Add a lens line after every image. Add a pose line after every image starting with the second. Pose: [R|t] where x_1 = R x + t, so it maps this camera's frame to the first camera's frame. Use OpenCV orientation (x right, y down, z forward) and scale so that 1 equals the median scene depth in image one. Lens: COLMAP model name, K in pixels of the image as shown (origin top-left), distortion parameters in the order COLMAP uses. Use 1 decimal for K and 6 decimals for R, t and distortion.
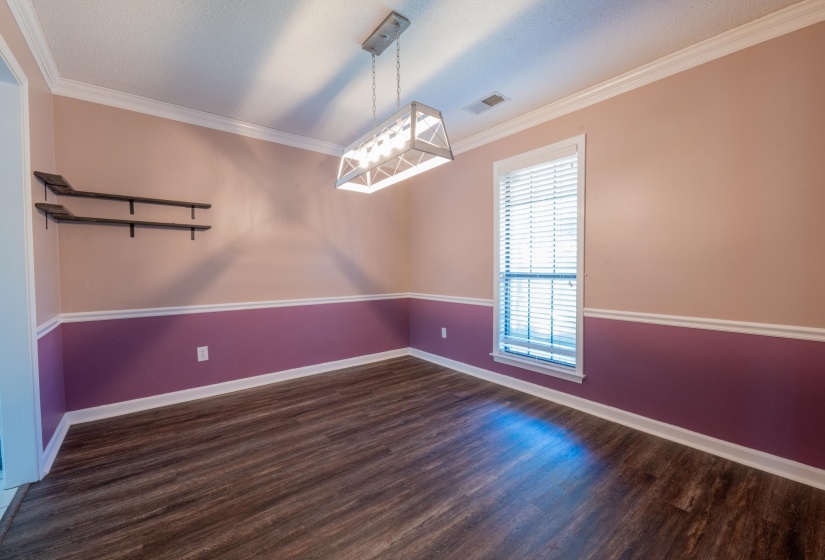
lens RADIAL K [[333.4, 0, 412.5], [0, 333.4, 280.0], [0, 0, 1]] dist [0.003418, -0.000799]
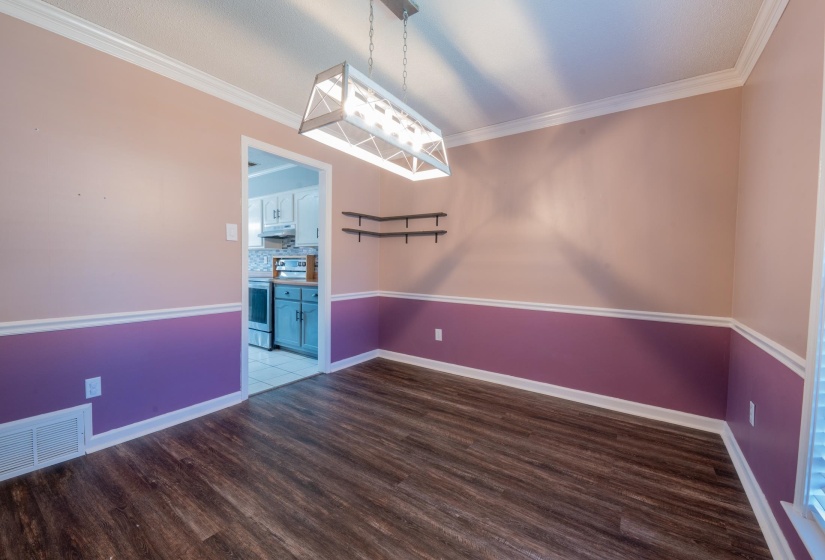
lens RADIAL K [[333.4, 0, 412.5], [0, 333.4, 280.0], [0, 0, 1]] dist [0.003418, -0.000799]
pose [[0.286966, 0.052596, -0.956496, 0.568918], [-0.052641, 0.997849, 0.039077, -0.026355], [0.956493, 0.039137, 0.289118, 0.605865]]
